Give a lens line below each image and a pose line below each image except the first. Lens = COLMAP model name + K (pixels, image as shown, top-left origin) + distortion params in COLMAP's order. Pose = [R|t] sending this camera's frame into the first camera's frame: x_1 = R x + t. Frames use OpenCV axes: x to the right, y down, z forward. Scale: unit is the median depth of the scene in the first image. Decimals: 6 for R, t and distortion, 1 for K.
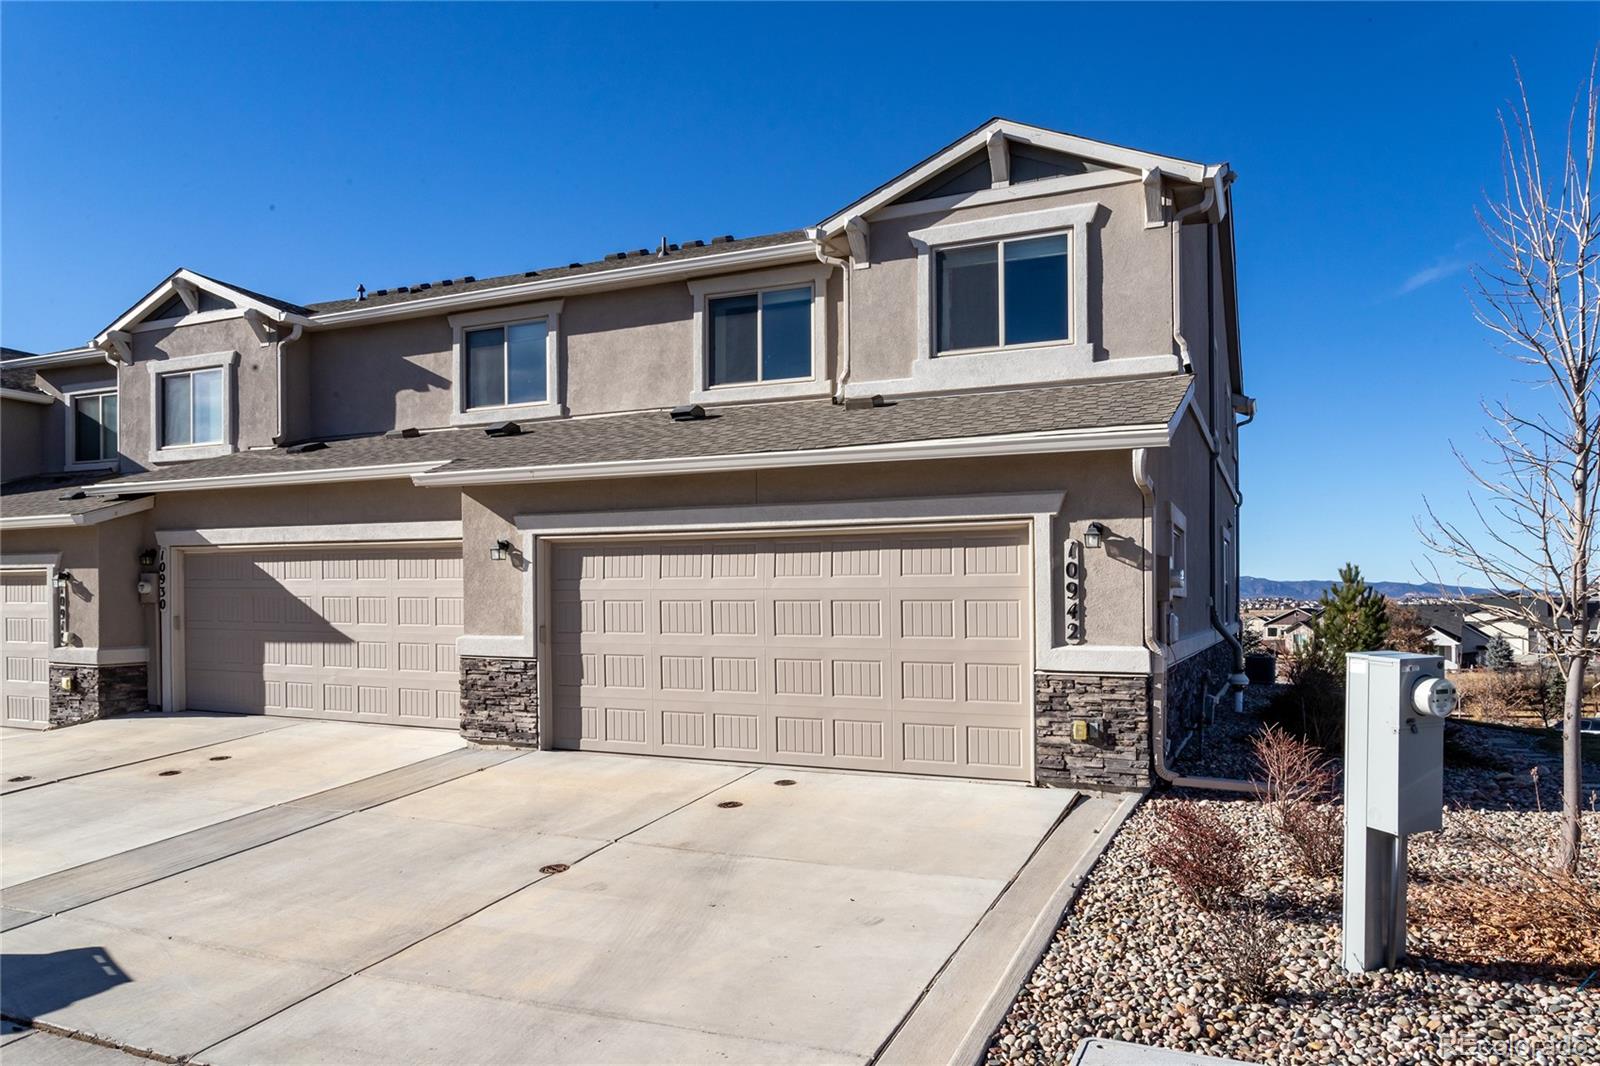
lens RADIAL K [[1074.9, 0, 829.4], [0, 1074.9, 593.9], [0, 0, 1]] dist [-0.013707, 0.015370]
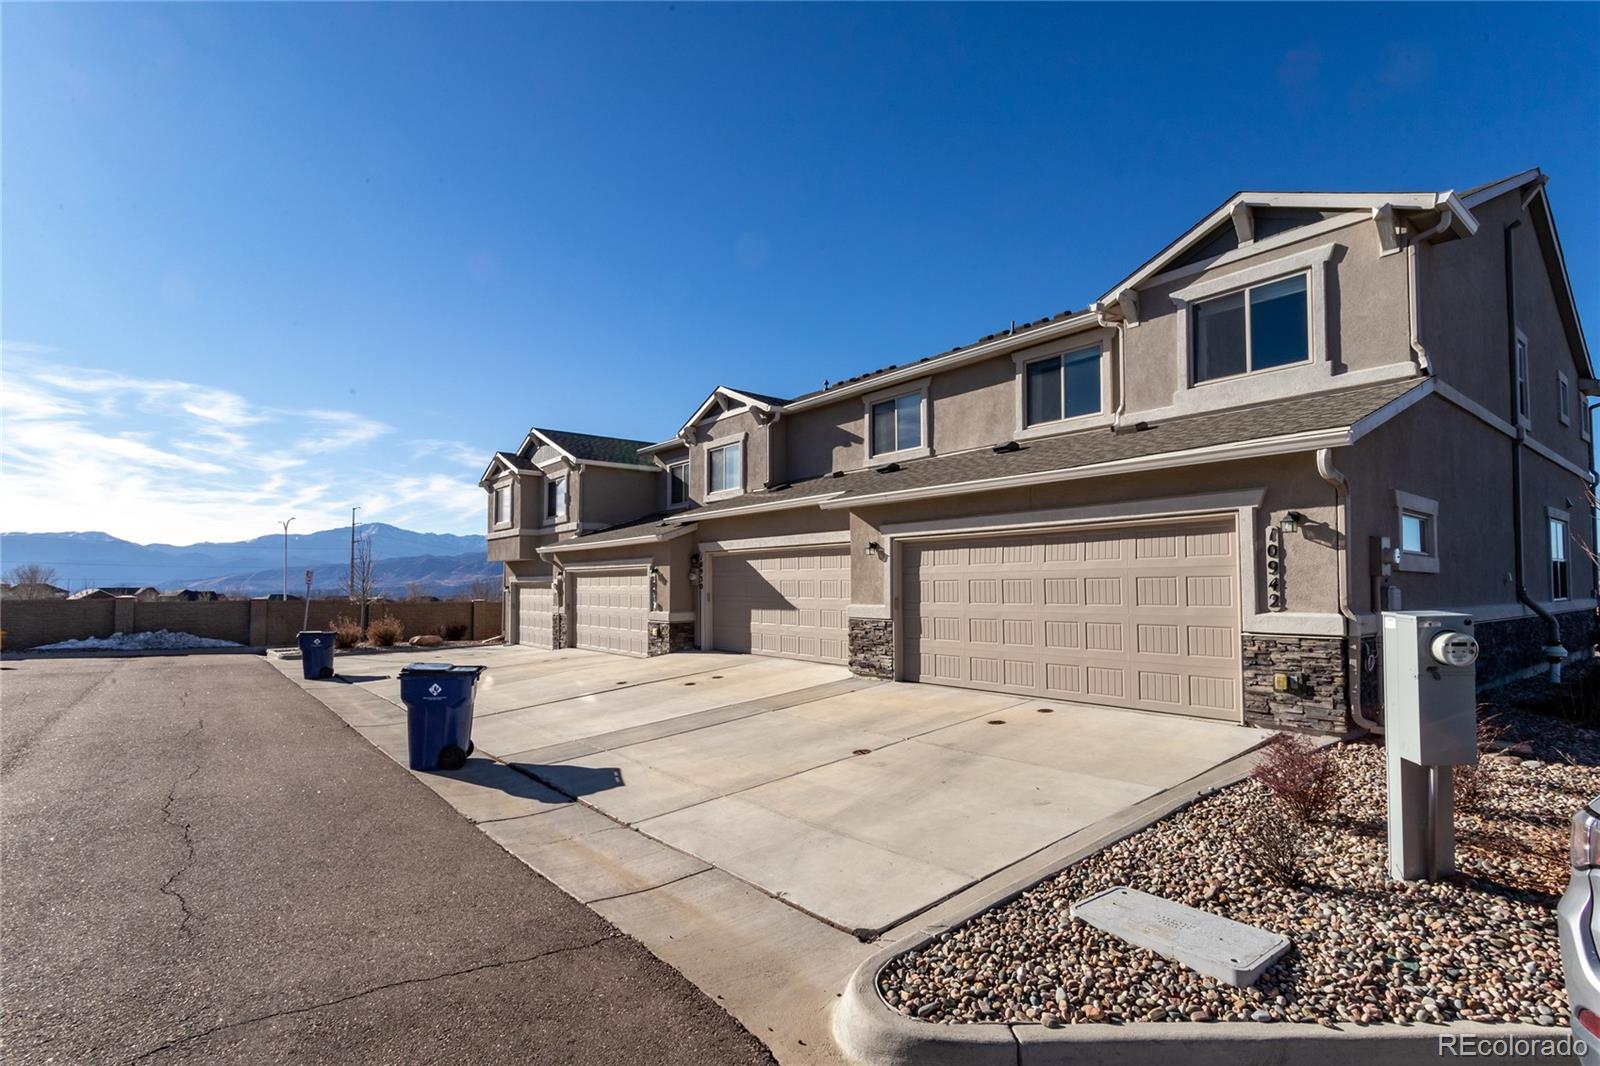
lens RADIAL K [[782.5, 0, 799.0], [0, 782.5, 543.1], [0, 0, 1]] dist [0.003061, 0.000051]
pose [[0.887302, -0.031995, -0.460078, 0.133905], [0.010589, 0.998741, -0.049033, 0.005972], [0.461067, 0.038636, 0.886524, -0.040809]]
